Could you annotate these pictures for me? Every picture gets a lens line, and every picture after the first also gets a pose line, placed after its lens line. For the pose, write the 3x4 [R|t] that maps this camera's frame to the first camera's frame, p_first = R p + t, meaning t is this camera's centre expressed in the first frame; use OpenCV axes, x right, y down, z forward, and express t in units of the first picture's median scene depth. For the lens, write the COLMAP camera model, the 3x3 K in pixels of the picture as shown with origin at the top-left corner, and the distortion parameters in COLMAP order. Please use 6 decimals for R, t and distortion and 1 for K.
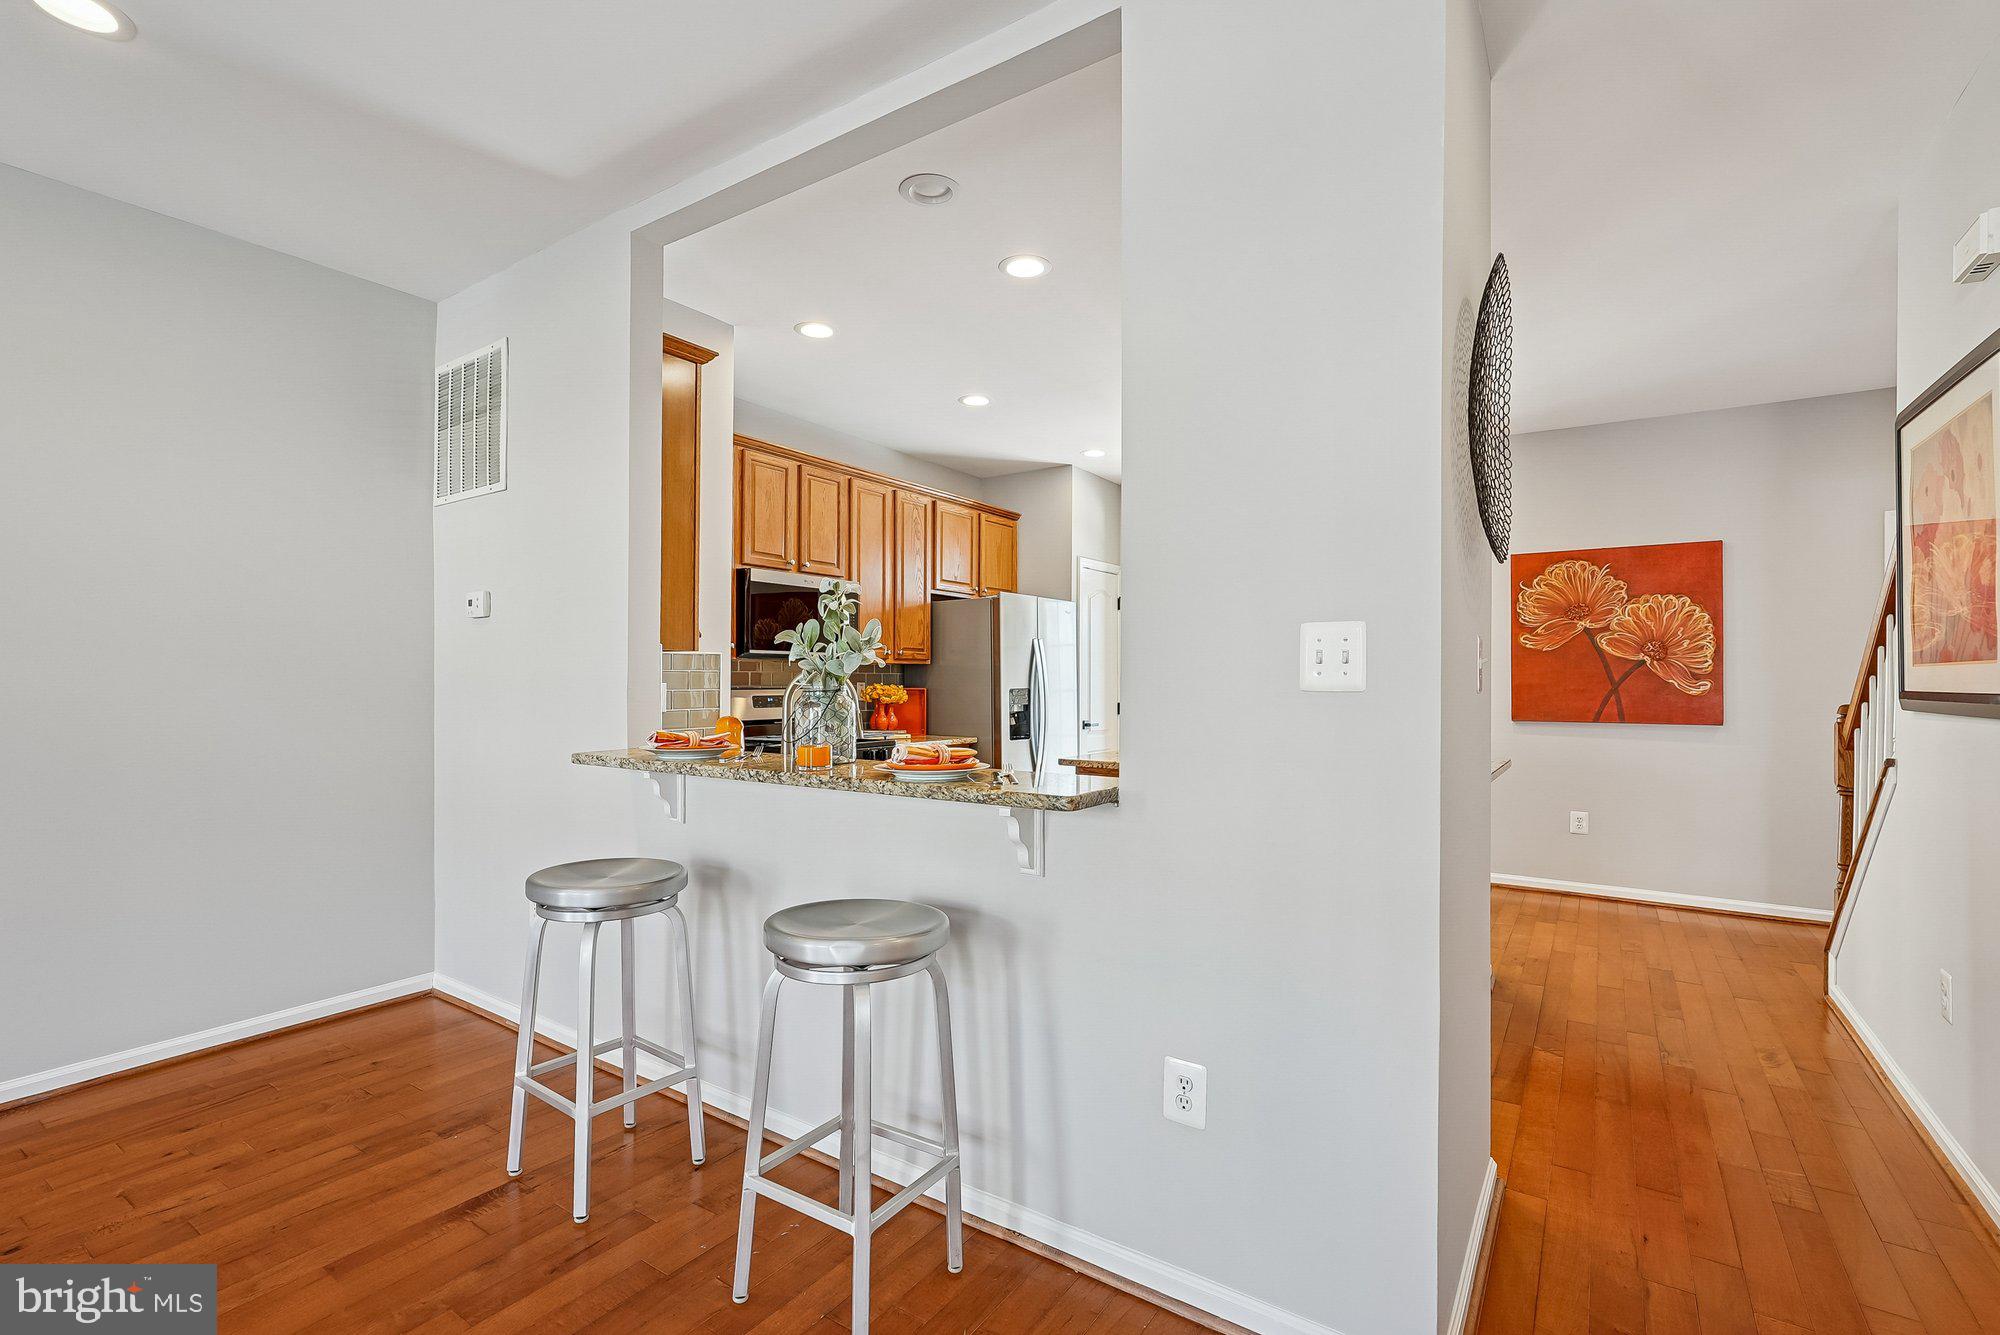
lens RADIAL K [[889.7, 0, 1001.9], [0, 889.7, 670.5], [0, 0, 1]] dist [-0.015405, 0.002046]
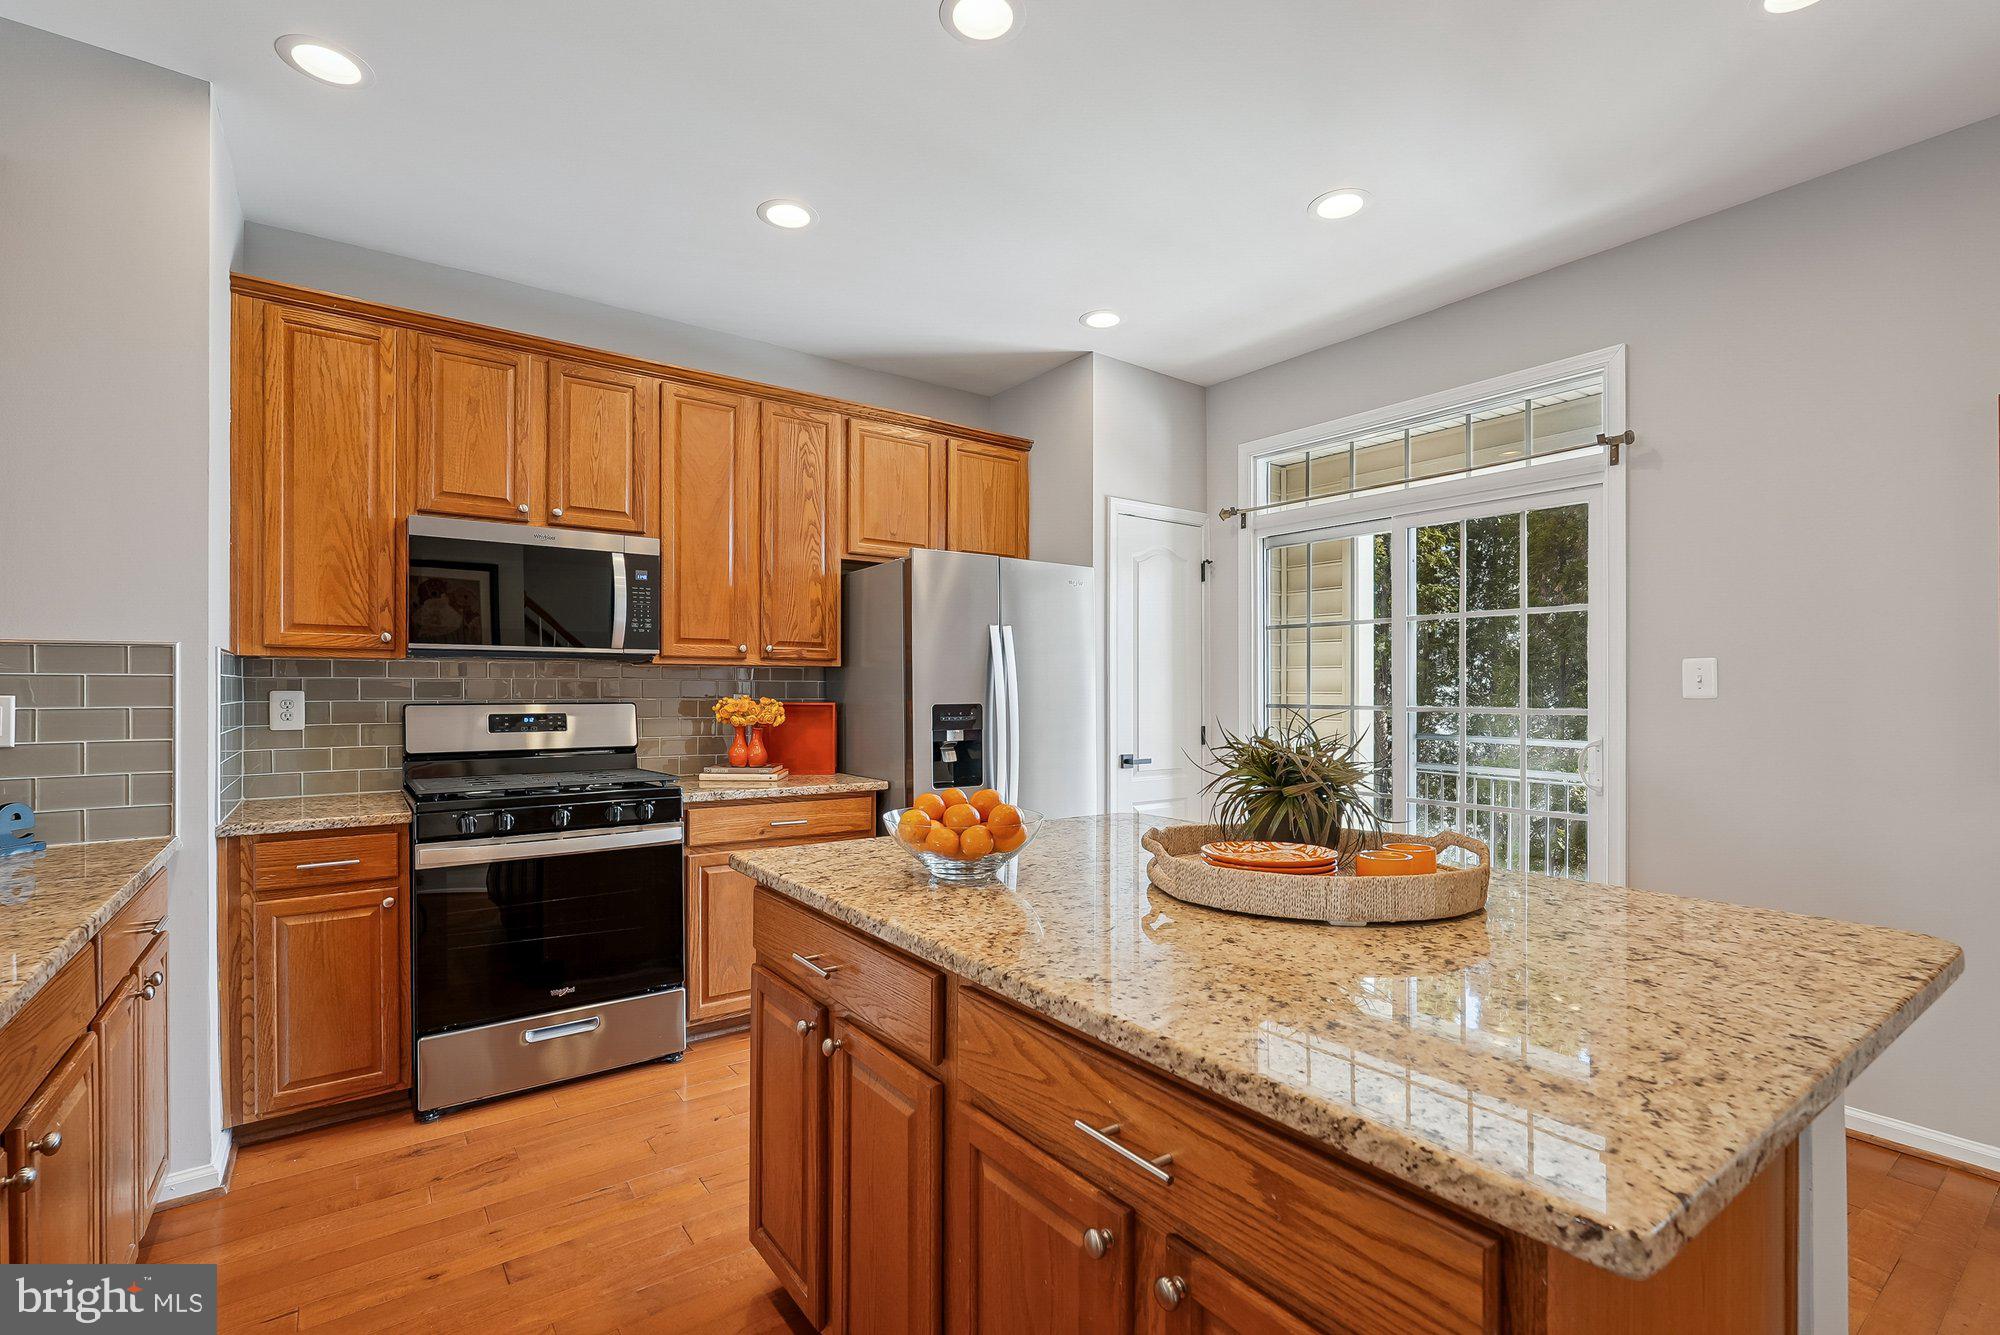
lens RADIAL K [[889.7, 0, 997.0], [0, 889.7, 684.3], [0, 0, 1]] dist [-0.015405, 0.002046]
pose [[0.941066, -0.002253, -0.338216, 0.258127], [0.003597, 0.999988, 0.003347, 0.004252], [0.338204, -0.004366, 0.941063, 0.427799]]
